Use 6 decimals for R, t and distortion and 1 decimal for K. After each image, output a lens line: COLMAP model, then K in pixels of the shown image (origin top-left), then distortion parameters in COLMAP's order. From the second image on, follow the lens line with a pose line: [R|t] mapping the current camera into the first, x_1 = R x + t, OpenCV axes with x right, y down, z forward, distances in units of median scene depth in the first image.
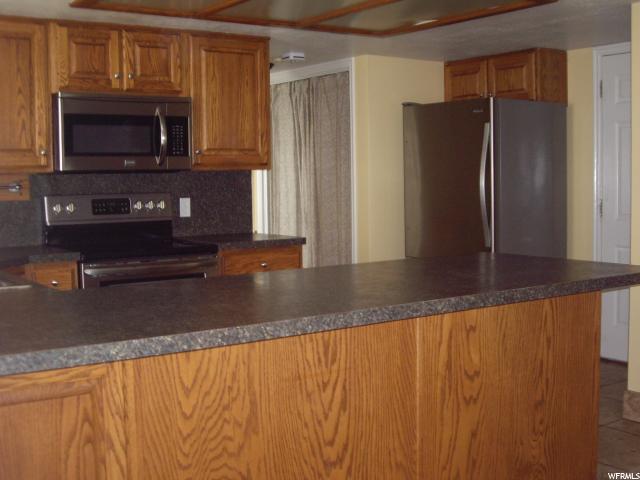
lens RADIAL K [[845.2, 0, 319.7], [0, 845.2, 239.2], [0, 0, 1]] dist [-0.128268, 0.000000]
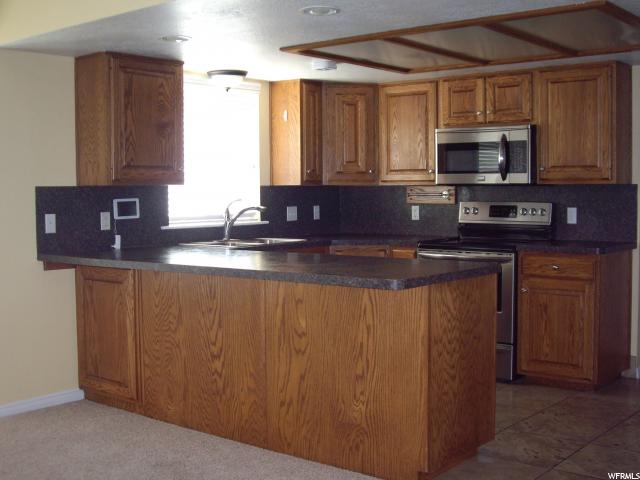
lens RADIAL K [[845.2, 0, 319.4], [0, 845.2, 243.0], [0, 0, 1]] dist [-0.128268, 0.000000]
pose [[0.267347, 0.073616, -0.960784, 1.396347], [-0.068938, 0.995984, 0.057130, -0.068021], [0.961131, 0.050961, 0.271348, 0.572002]]
